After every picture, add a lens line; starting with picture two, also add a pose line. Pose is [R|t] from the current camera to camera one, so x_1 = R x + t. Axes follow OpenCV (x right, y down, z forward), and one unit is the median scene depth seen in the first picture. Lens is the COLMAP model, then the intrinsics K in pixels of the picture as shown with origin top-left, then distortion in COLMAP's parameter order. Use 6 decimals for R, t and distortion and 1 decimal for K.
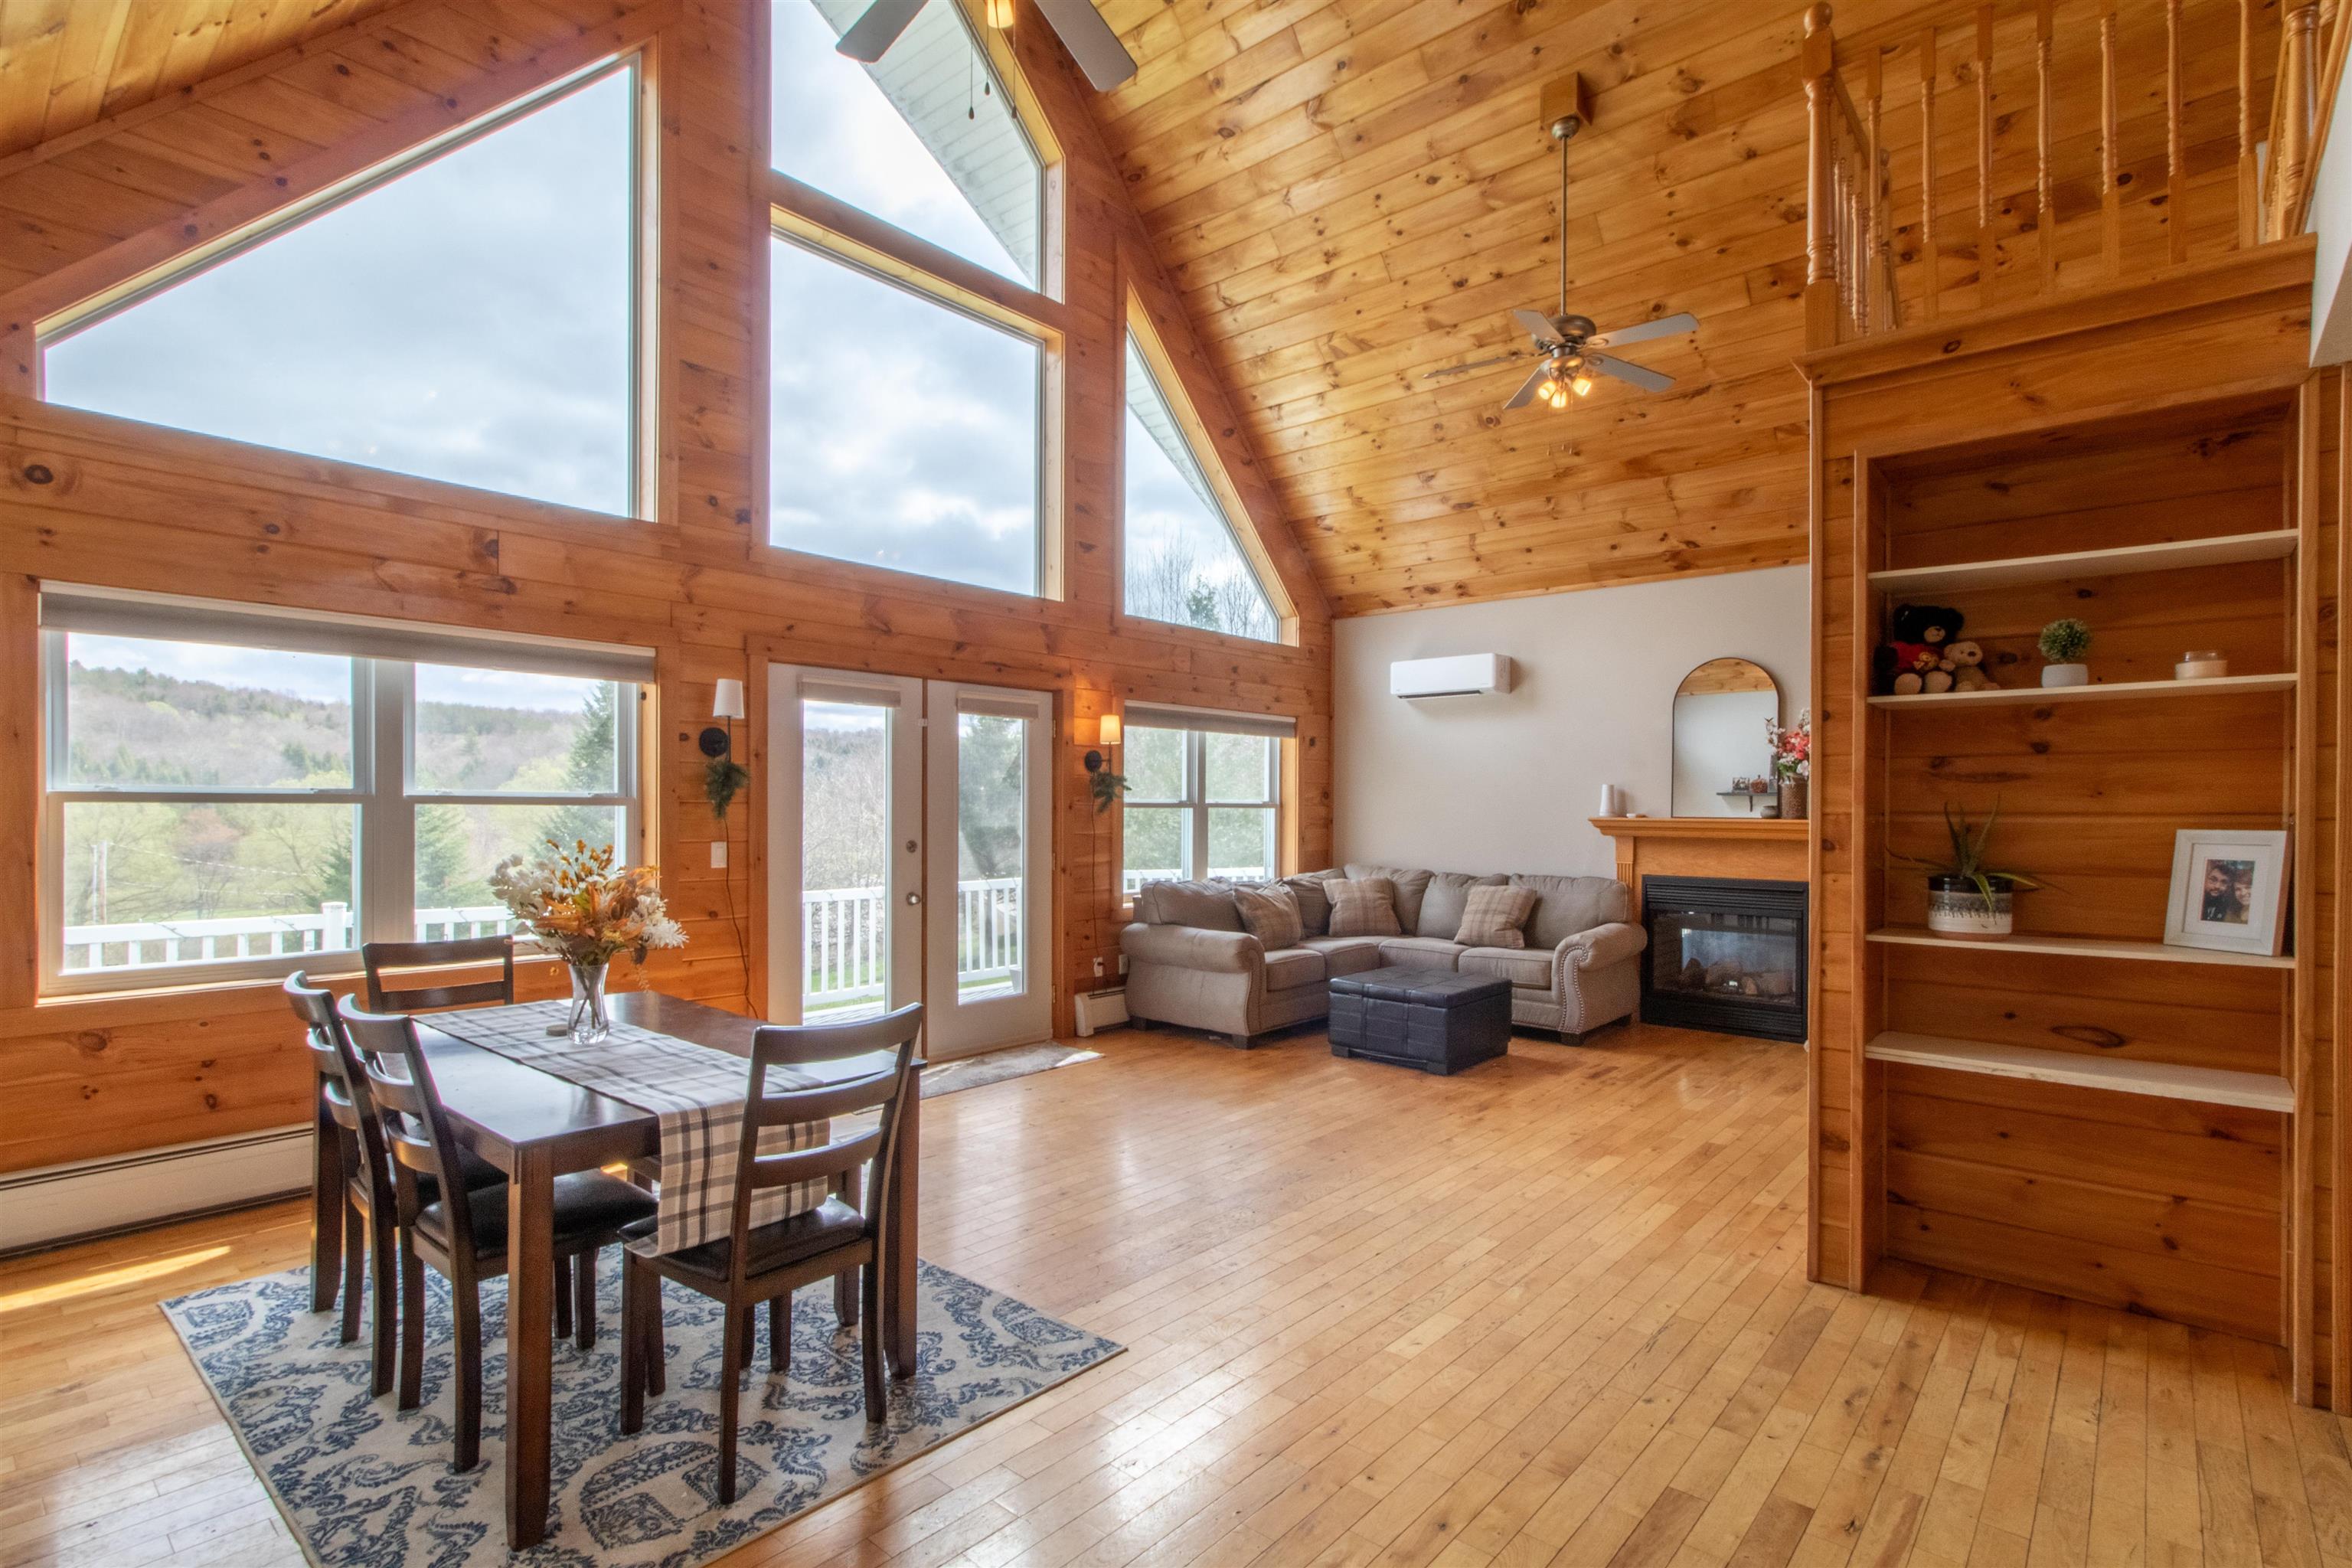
lens RADIAL K [[1125.4, 0, 1188.0], [0, 1125.4, 806.8], [0, 0, 1]] dist [0.000477, 0.000079]
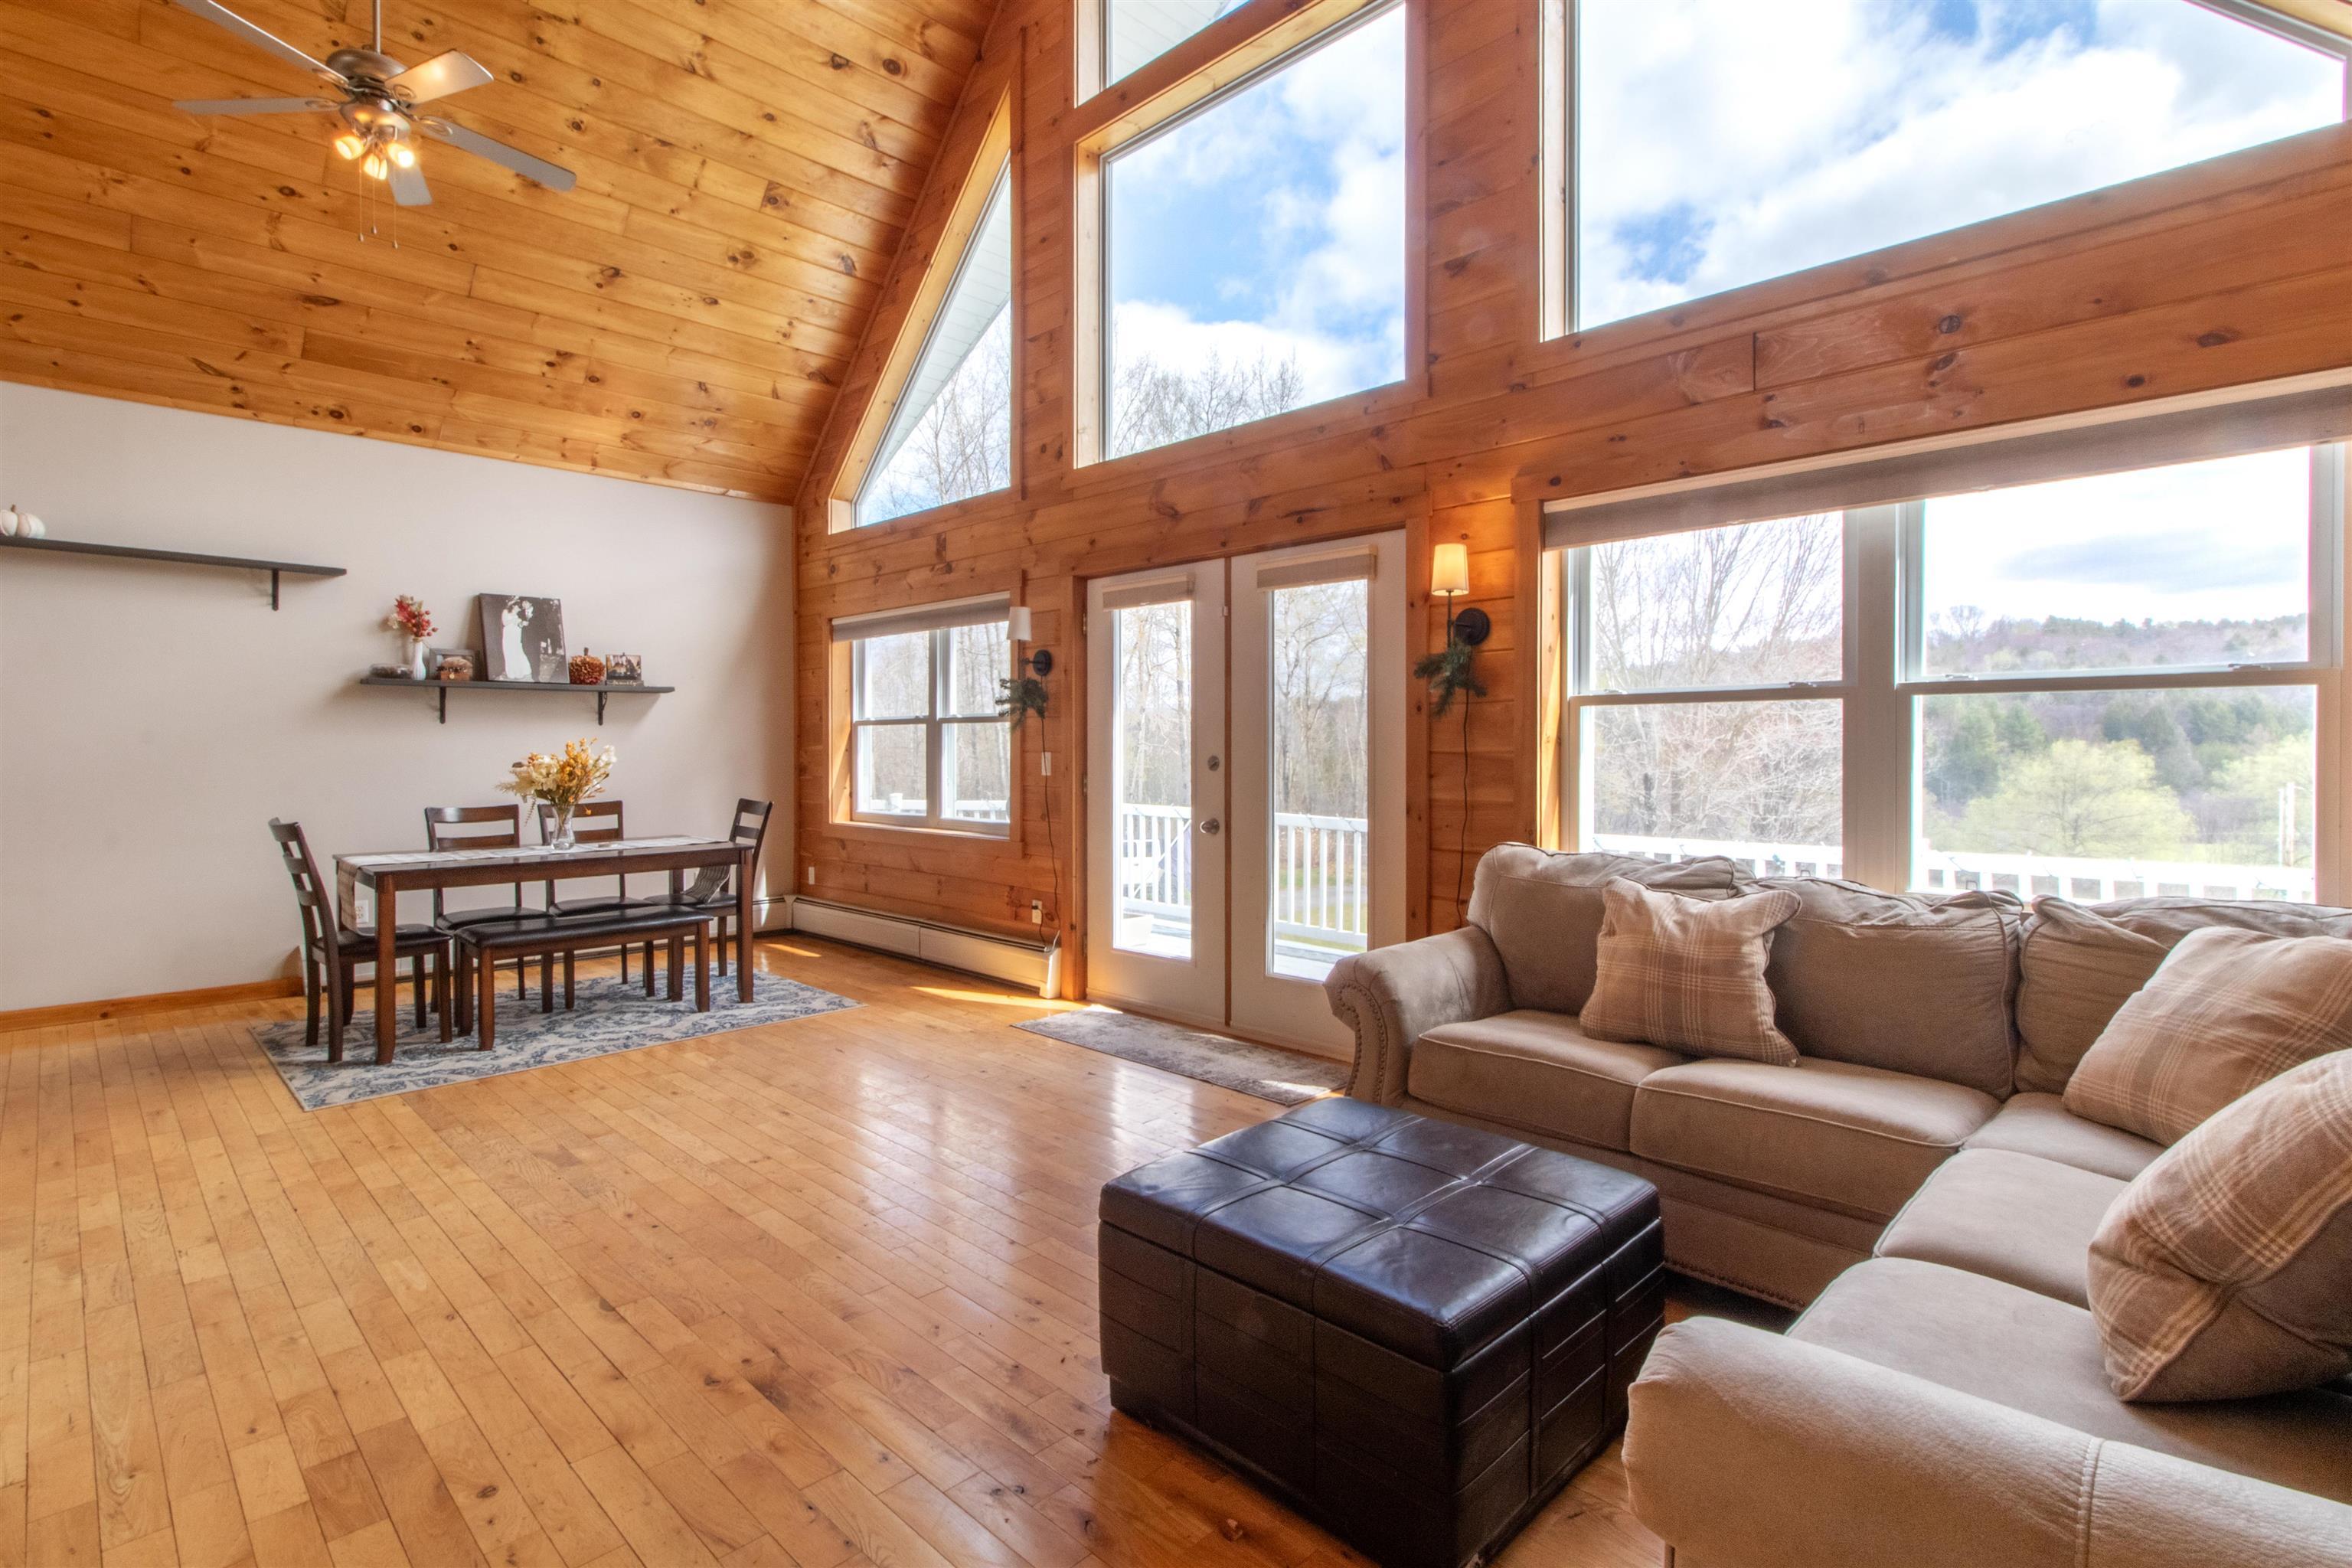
lens RADIAL K [[1133.0, 0, 1177.3], [0, 1133.0, 742.3], [0, 0, 1]] dist [0.001112, 0.000398]
pose [[-0.078416, -0.011366, -0.996856, 0.529640], [0.000562, 0.999934, -0.011446, 0.026400], [0.996921, -0.001458, -0.078404, 0.936284]]
